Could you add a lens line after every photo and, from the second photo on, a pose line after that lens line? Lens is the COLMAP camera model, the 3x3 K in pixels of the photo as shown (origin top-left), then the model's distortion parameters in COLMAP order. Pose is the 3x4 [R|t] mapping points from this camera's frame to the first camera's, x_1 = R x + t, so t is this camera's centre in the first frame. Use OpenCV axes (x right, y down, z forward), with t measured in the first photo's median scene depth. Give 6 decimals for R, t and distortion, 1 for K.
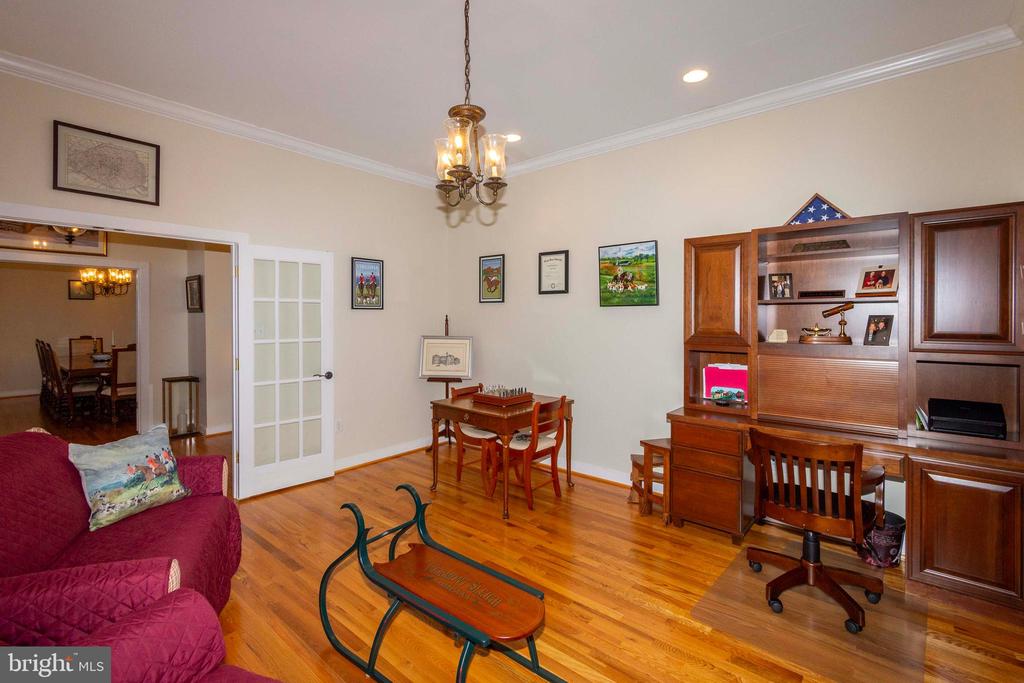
lens RADIAL K [[452.1, 0, 515.3], [0, 452.1, 335.2], [0, 0, 1]] dist [0.000427, -0.000156]
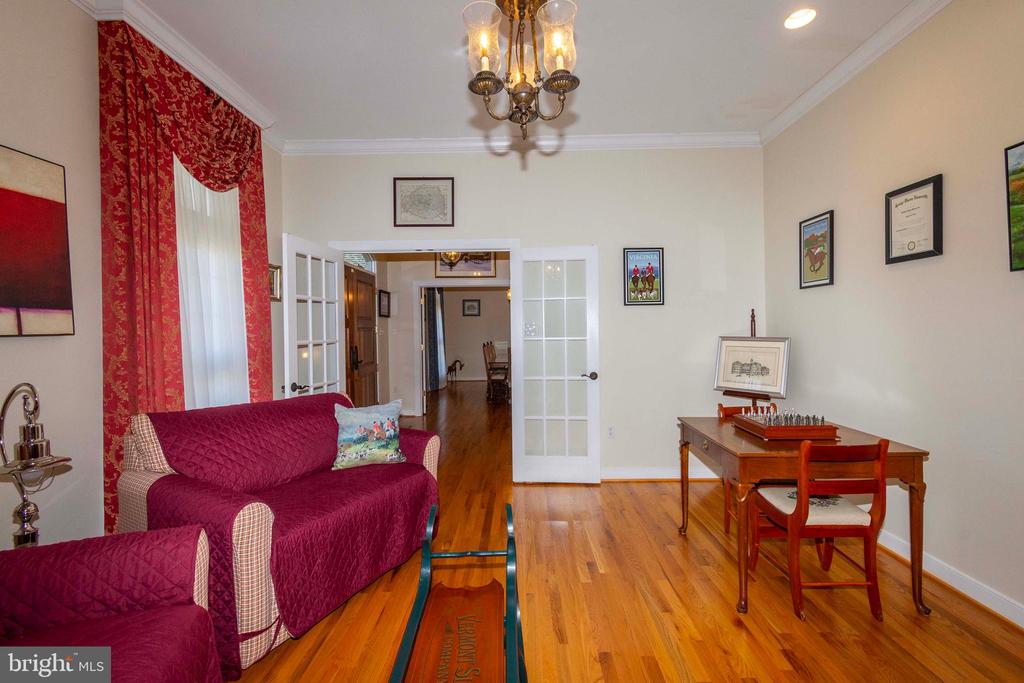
lens RADIAL K [[453.3, 0, 473.4], [0, 453.3, 339.5], [0, 0, 1]] dist [0.000040, 0.000215]
pose [[0.639625, 0.011606, -0.768600, 0.165255], [-0.017287, 0.999850, 0.000711, 0.017173], [0.768493, 0.012832, 0.639730, 0.208940]]
